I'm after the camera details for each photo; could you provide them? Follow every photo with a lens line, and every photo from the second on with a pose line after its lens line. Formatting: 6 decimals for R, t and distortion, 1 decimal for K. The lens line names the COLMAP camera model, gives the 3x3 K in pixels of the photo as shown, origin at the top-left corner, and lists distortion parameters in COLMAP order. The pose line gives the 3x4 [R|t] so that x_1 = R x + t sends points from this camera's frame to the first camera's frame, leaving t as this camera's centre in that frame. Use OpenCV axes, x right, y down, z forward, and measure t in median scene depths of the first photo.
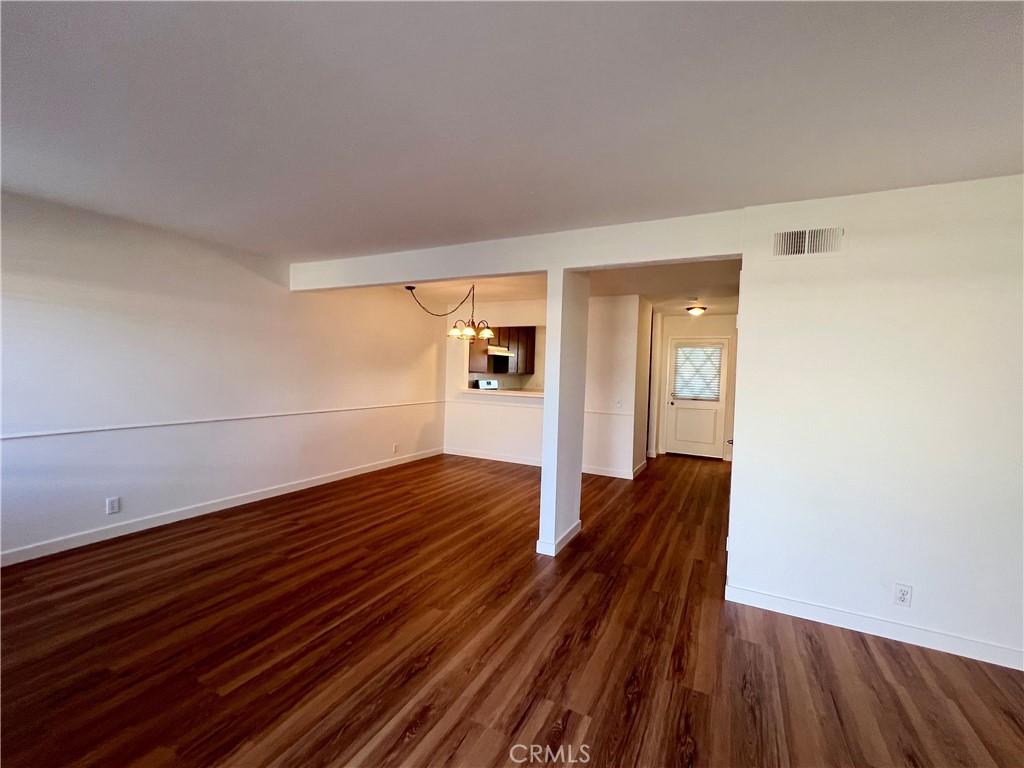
lens RADIAL K [[440.7, 0, 513.4], [0, 440.7, 382.1], [0, 0, 1]] dist [-0.002801, 0.000300]
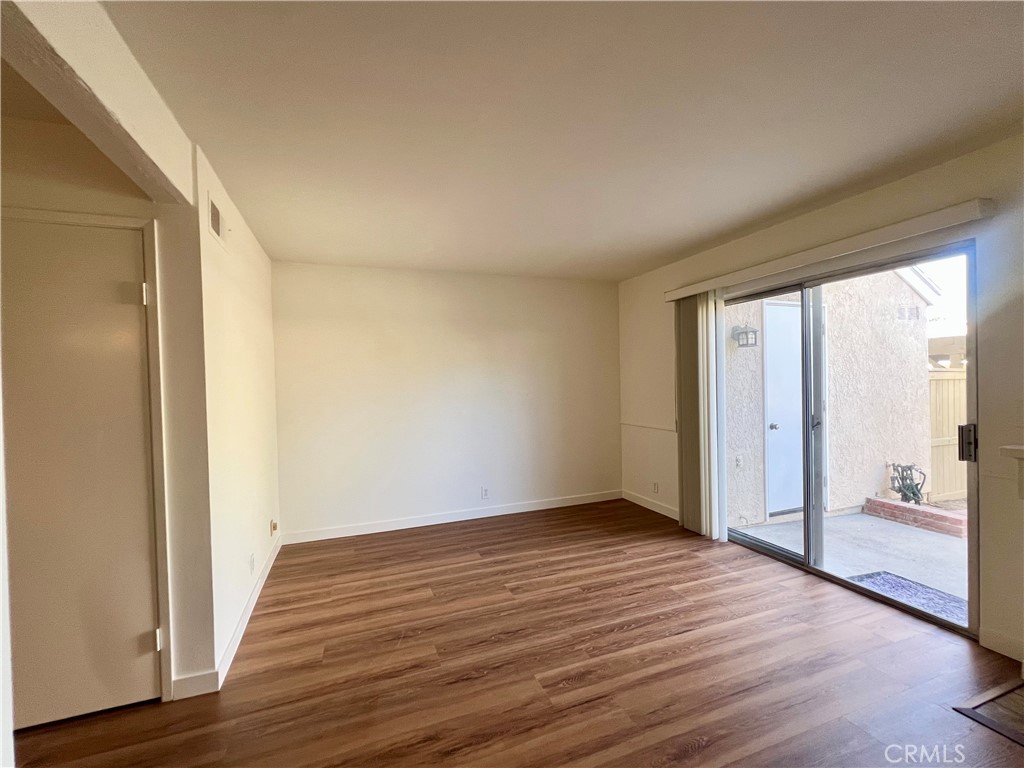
lens RADIAL K [[440.7, 0, 512.8], [0, 440.7, 381.6], [0, 0, 1]] dist [-0.002801, 0.000300]
pose [[-0.741474, -0.015076, 0.670812, -0.305106], [0.015871, 0.999074, 0.039996, -0.023854], [-0.670794, 0.040303, -0.740548, 1.060394]]
